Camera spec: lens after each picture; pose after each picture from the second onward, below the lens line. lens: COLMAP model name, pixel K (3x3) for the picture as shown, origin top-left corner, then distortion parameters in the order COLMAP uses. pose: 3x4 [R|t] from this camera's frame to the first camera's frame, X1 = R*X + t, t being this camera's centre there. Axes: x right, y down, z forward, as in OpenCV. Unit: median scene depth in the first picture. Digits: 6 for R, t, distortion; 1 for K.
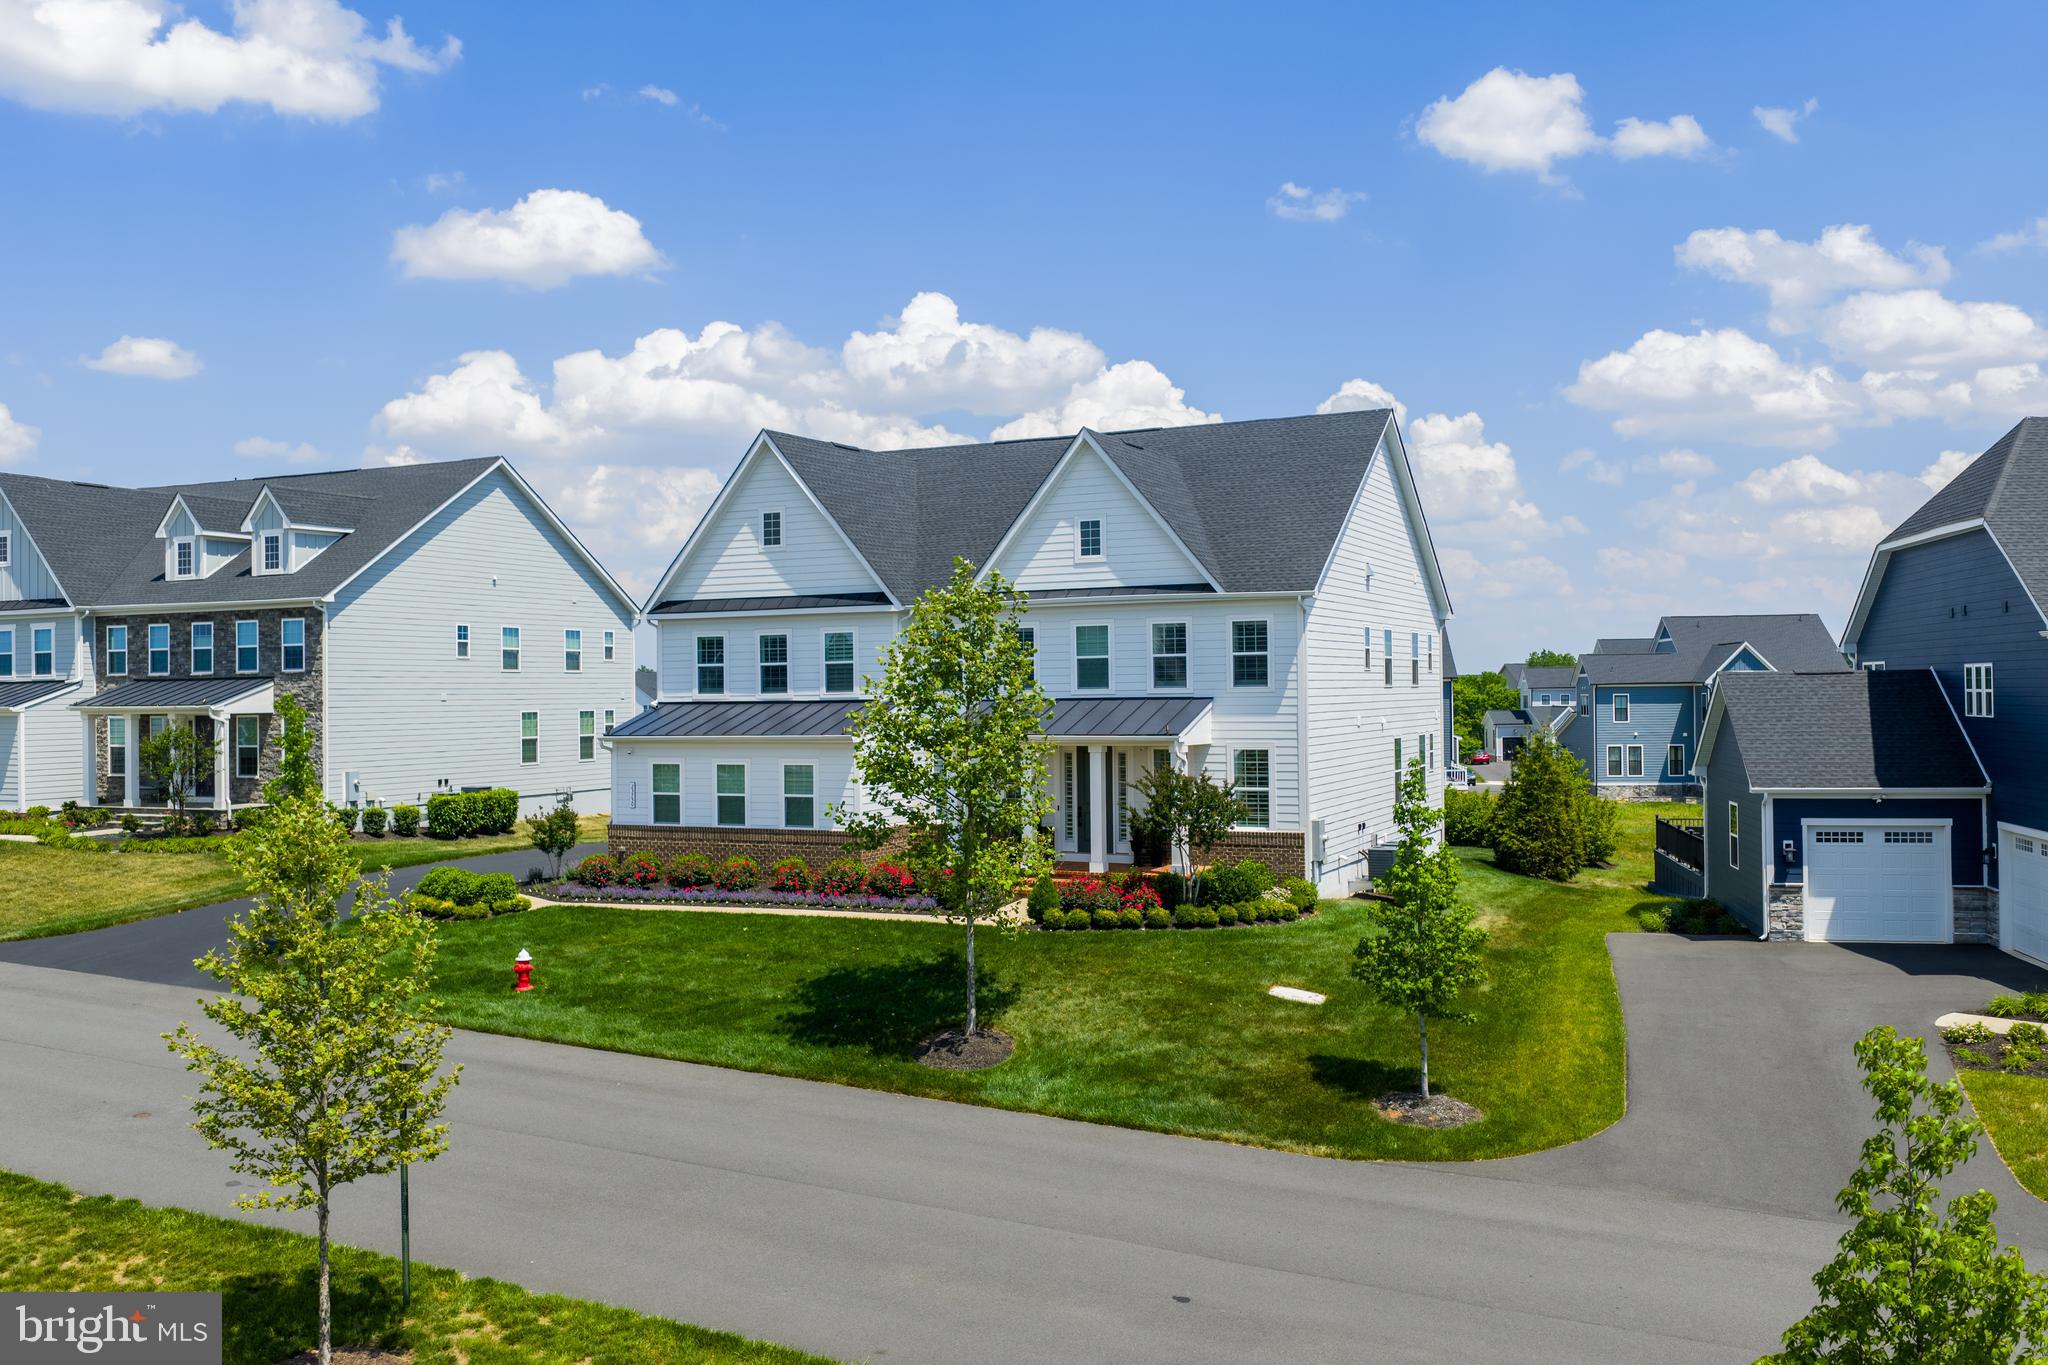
lens RADIAL K [[1696.0, 0, 1030.1], [0, 1696.0, 680.2], [0, 0, 1]] dist [0.002057, -0.008403]
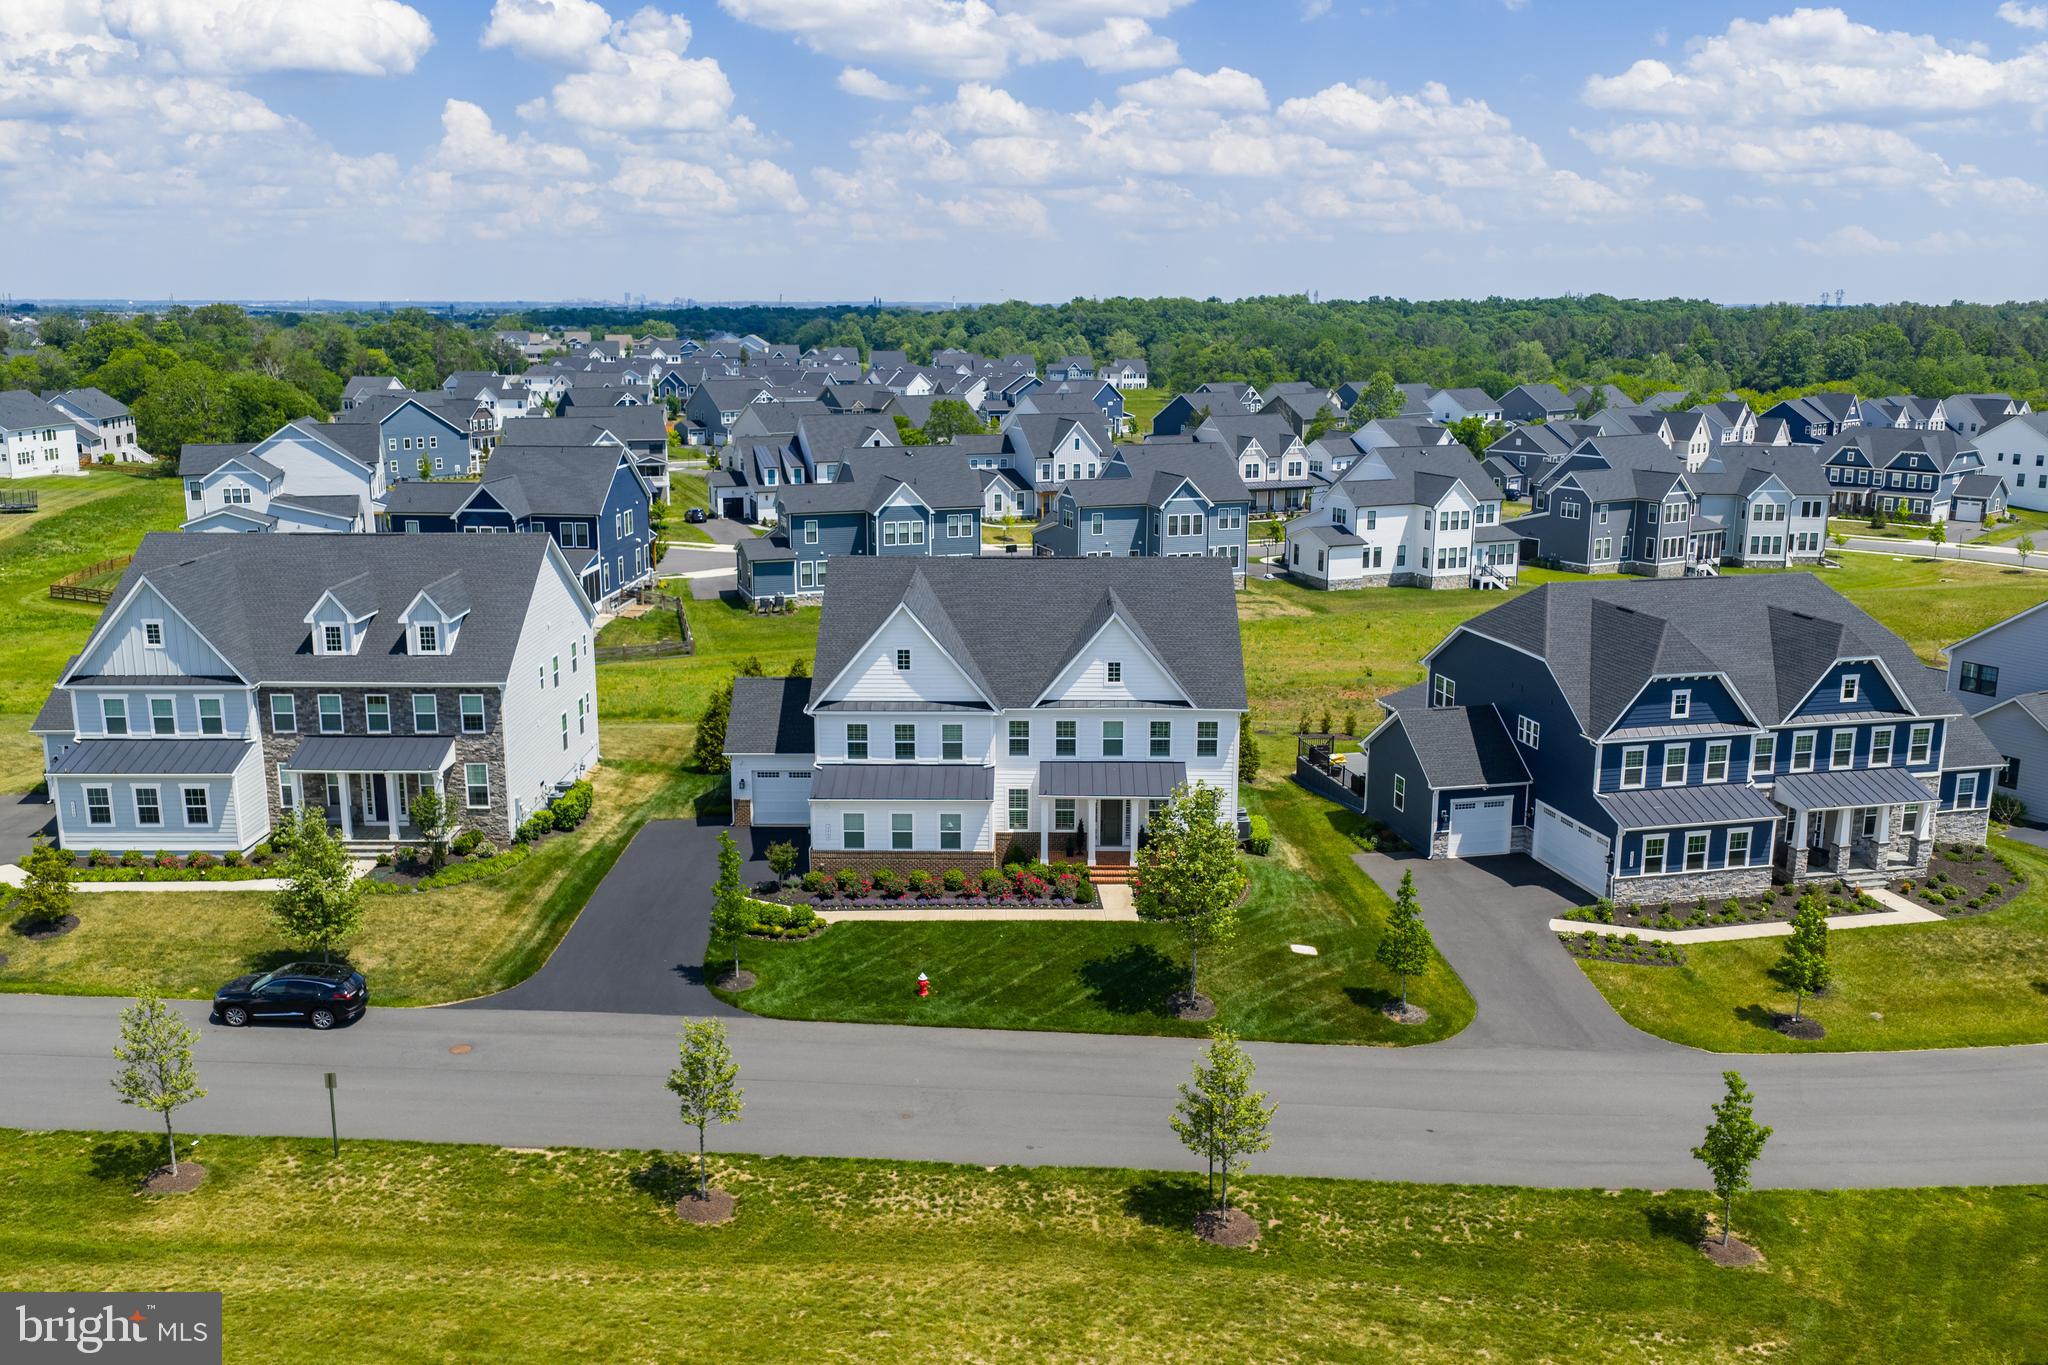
lens RADIAL K [[1696.0, 0, 1034.5], [0, 1696.0, 679.9], [0, 0, 1]] dist [0.002057, -0.008403]
pose [[0.906675, -0.074690, 0.415165, -0.713535], [-0.018028, 0.976440, 0.215035, -0.421140], [-0.421444, -0.202452, 0.883967, -0.467229]]
